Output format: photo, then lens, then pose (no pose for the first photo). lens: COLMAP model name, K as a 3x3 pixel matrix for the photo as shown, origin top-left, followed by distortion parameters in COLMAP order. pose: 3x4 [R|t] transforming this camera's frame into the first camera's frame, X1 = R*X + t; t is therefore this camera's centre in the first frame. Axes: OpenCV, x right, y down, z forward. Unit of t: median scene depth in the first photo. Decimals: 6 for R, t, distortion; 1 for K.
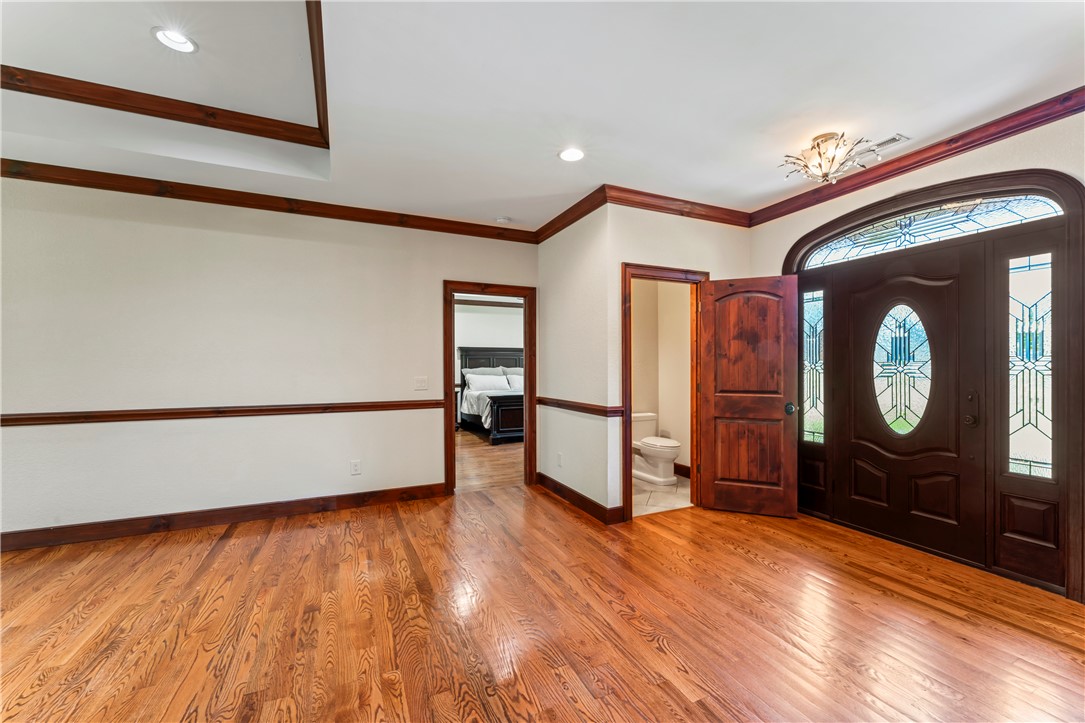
lens RADIAL K [[430.4, 0, 551.3], [0, 430.4, 366.7], [0, 0, 1]] dist [-0.000866, 0.000325]
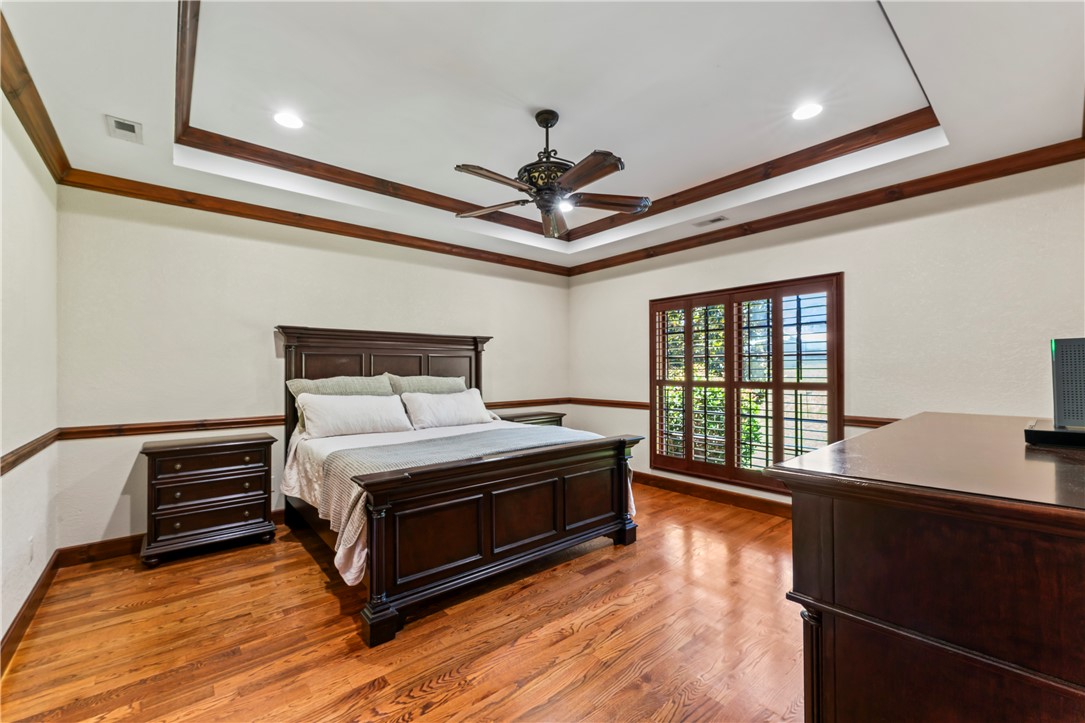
lens RADIAL K [[430.4, 0, 544.0], [0, 430.4, 365.0], [0, 0, 1]] dist [-0.000866, 0.000325]
pose [[0.964094, 0.005693, 0.265499, -0.082065], [-0.005960, 0.999982, 0.000200, -0.011348], [-0.265493, -0.001776, 0.964111, 0.547724]]
